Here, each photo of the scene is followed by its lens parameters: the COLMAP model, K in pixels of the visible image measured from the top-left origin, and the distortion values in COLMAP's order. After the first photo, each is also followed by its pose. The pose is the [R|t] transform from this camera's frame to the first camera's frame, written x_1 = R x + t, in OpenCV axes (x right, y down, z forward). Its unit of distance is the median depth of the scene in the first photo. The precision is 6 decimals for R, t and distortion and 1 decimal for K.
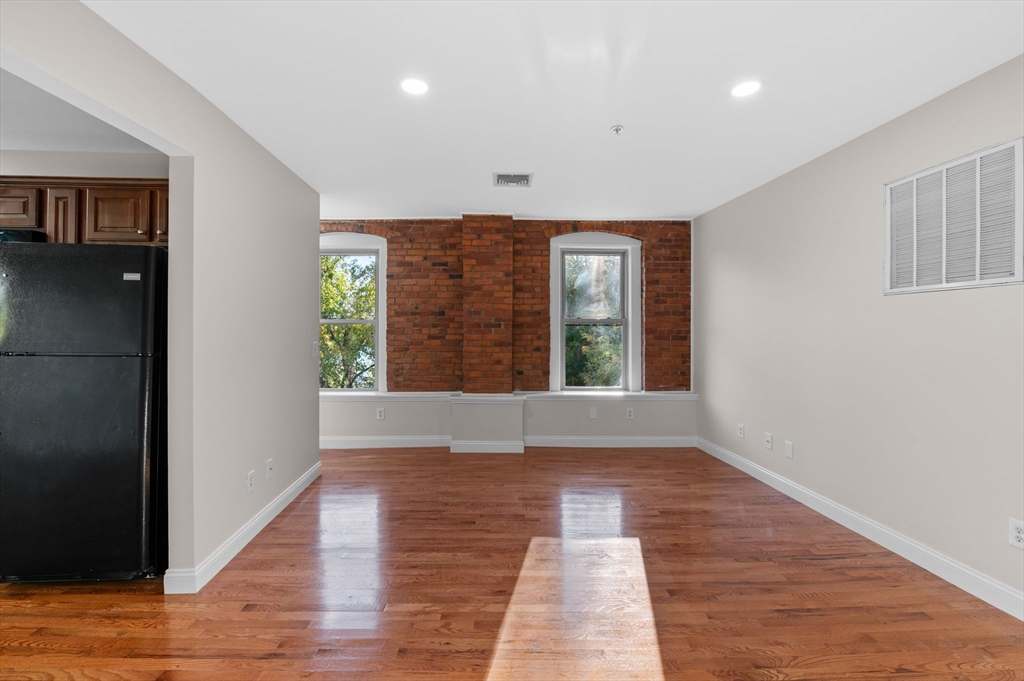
lens RADIAL K [[418.1, 0, 511.0], [0, 418.1, 329.3], [0, 0, 1]] dist [-0.002635, -0.000463]
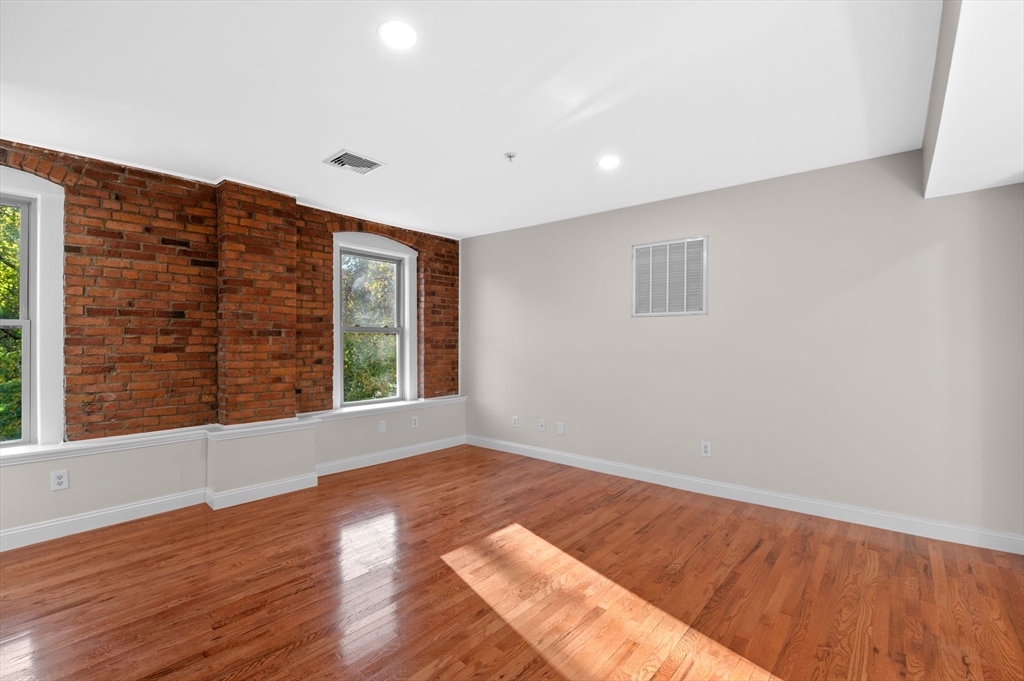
lens RADIAL K [[428.2, 0, 507.5], [0, 428.2, 341.0], [0, 0, 1]] dist [-0.004095, -0.000823]
pose [[0.688736, -0.000861, 0.725012, -0.302970], [-0.002714, 0.999989, 0.003765, 0.001220], [-0.725007, -0.004561, 0.688726, 0.124242]]
